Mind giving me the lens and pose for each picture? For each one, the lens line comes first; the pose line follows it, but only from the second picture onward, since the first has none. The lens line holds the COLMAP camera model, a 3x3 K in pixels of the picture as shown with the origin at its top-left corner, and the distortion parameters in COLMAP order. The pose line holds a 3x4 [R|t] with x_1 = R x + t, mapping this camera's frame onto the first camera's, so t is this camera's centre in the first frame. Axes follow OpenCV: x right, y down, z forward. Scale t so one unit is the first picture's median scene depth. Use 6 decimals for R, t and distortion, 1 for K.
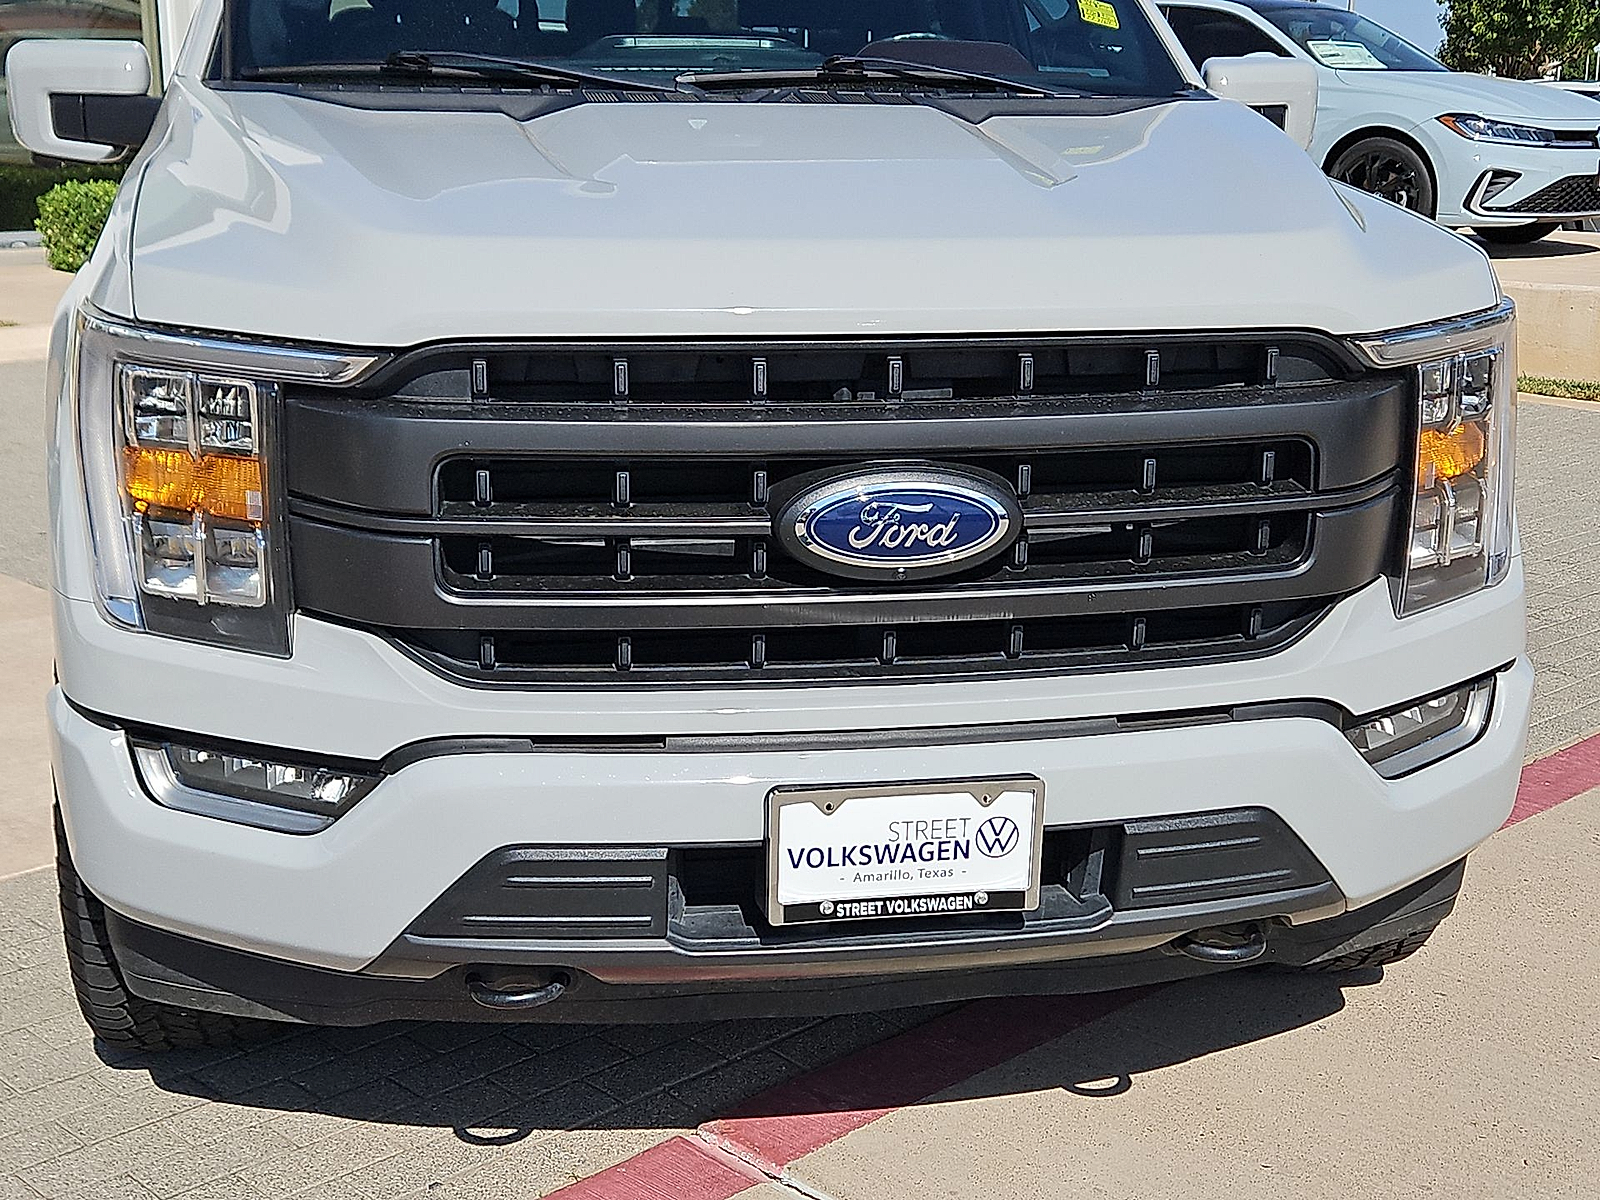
lens RADIAL K [[2144.4, 0, 800.0], [0, 2144.4, 600.0], [0, 0, 1]] dist [0.064787, -0.010817]
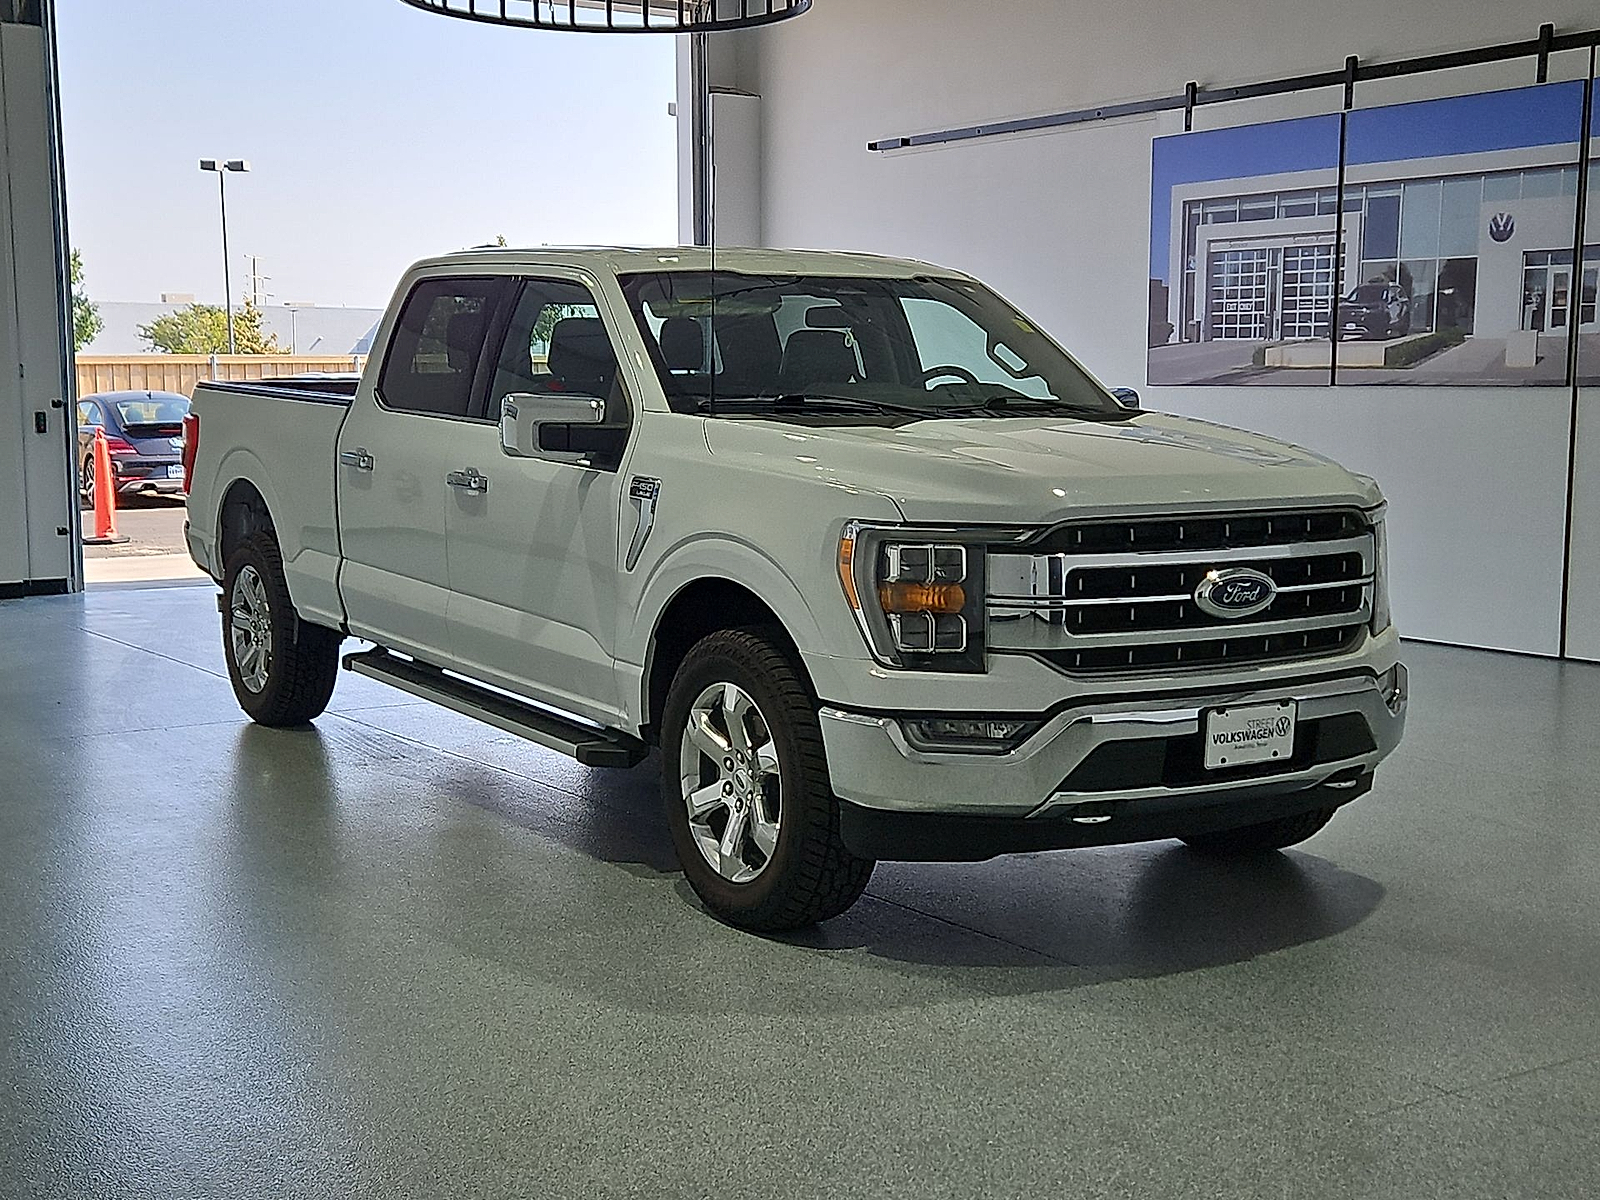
lens RADIAL K [[2162.9, 0, 791.1], [0, 2162.9, 569.3], [0, 0, 1]] dist [0.055336, 0.039316]
pose [[0.930868, -0.046747, 0.362353, -1.229020], [0.101803, 0.985689, -0.134363, 0.202520], [-0.350886, 0.161963, 0.922305, -0.981918]]
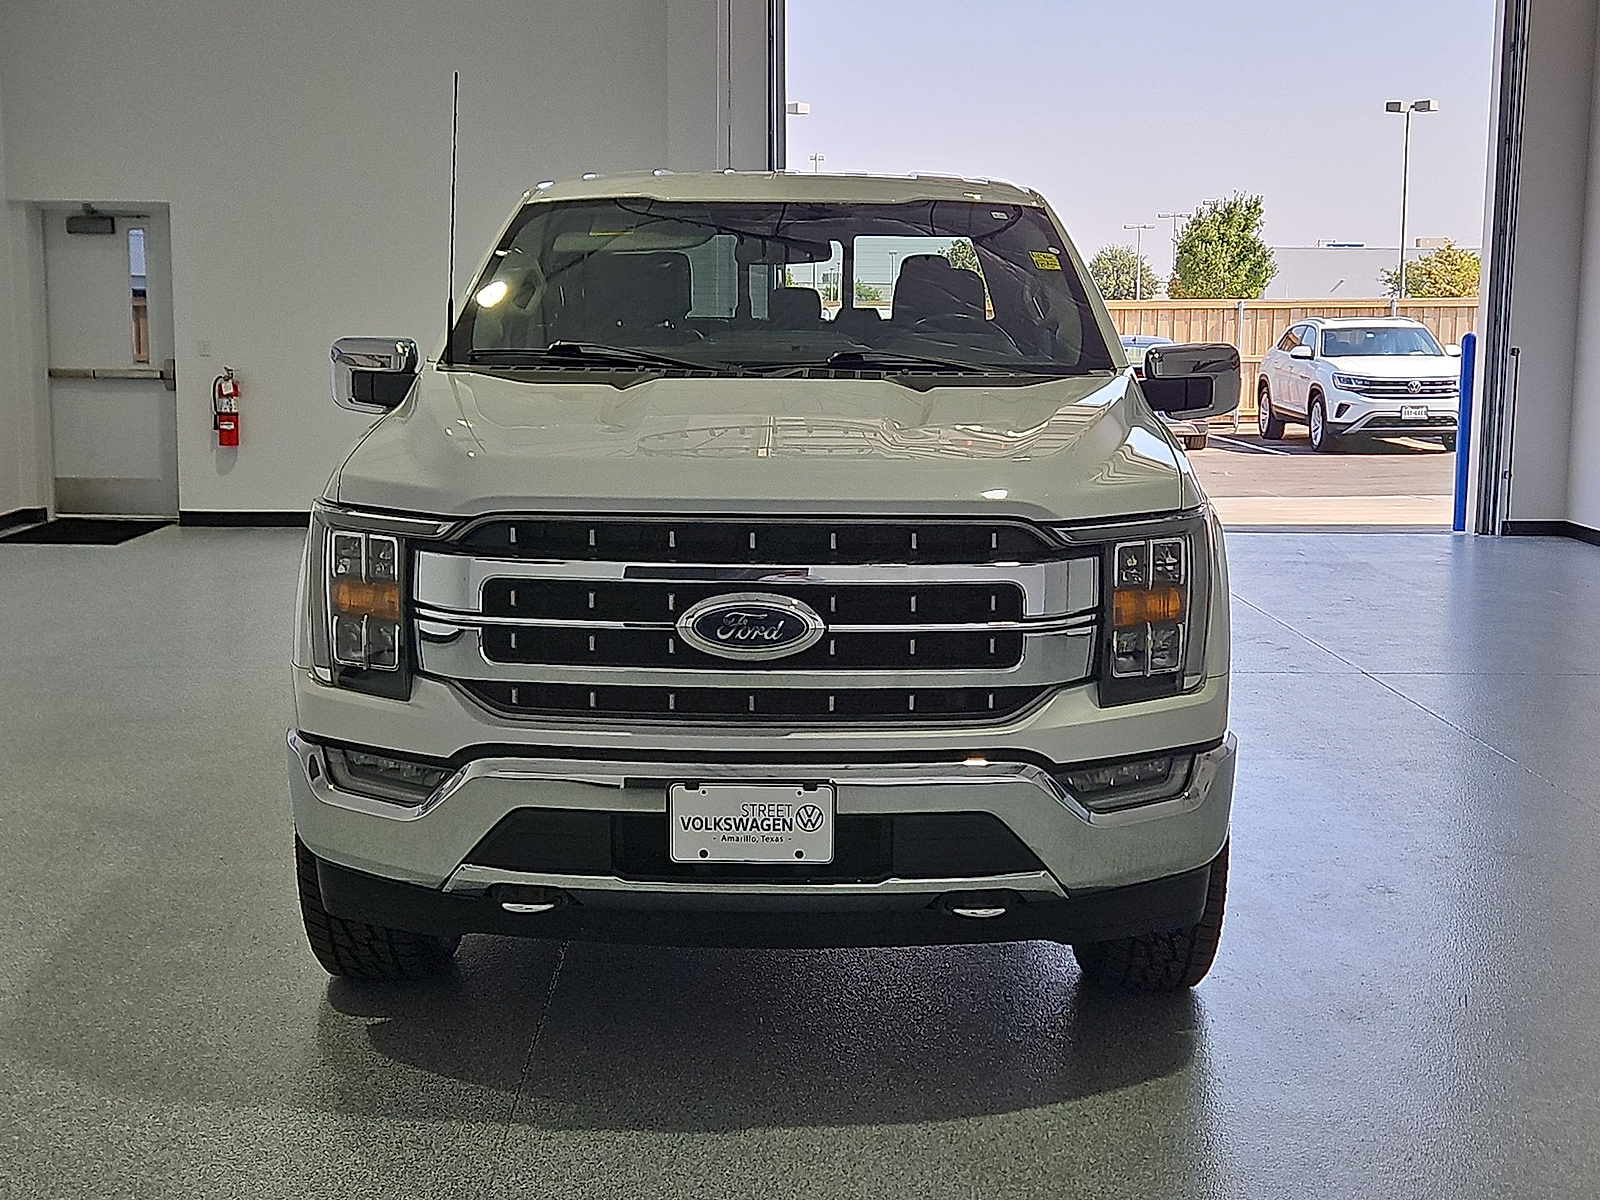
lens RADIAL K [[2162.9, 0, 791.1], [0, 2162.9, 569.3], [0, 0, 1]] dist [0.055336, 0.039316]
pose [[0.981626, 0.019360, -0.189832, 0.388919], [-0.044089, 0.990932, -0.126926, 0.132448], [0.185654, 0.132963, 0.973578, -0.643335]]
